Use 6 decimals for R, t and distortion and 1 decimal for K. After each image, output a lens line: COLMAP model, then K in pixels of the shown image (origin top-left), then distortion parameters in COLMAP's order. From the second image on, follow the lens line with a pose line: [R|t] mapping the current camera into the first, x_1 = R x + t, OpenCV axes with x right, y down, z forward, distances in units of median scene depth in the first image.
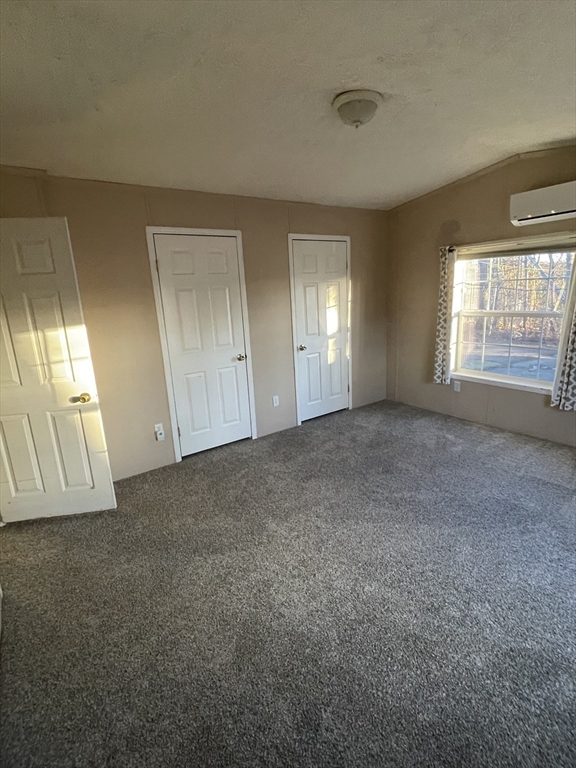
lens RADIAL K [[383.6, 0, 285.6], [0, 383.6, 385.5], [0, 0, 1]] dist [0.001525, -0.002217]
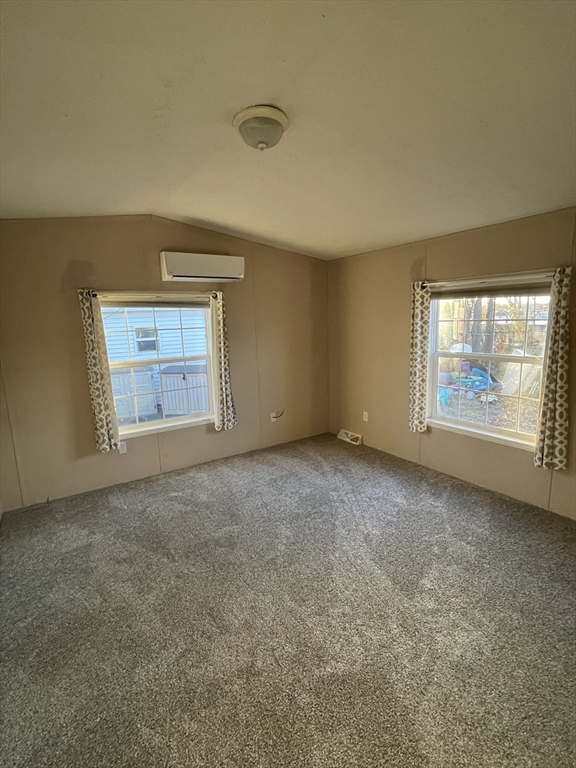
lens RADIAL K [[383.6, 0, 283.8], [0, 383.6, 382.1], [0, 0, 1]] dist [0.001525, -0.002217]
pose [[0.024898, -0.114704, 0.993088, -0.456248], [0.276286, 0.955493, 0.103435, -0.149744], [-0.960753, 0.271801, 0.055481, 0.642452]]
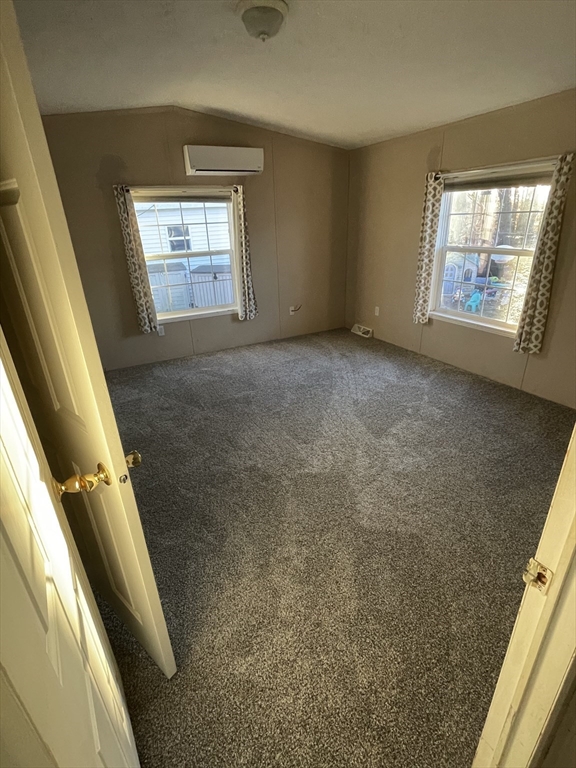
lens RADIAL K [[383.6, 0, 283.0], [0, 383.6, 386.4], [0, 0, 1]] dist [0.001525, -0.002217]
pose [[0.122728, -0.350609, 0.928446, -0.609570], [0.273452, 0.911251, 0.307969, -0.104655], [-0.954024, 0.216089, 0.207711, 0.578267]]
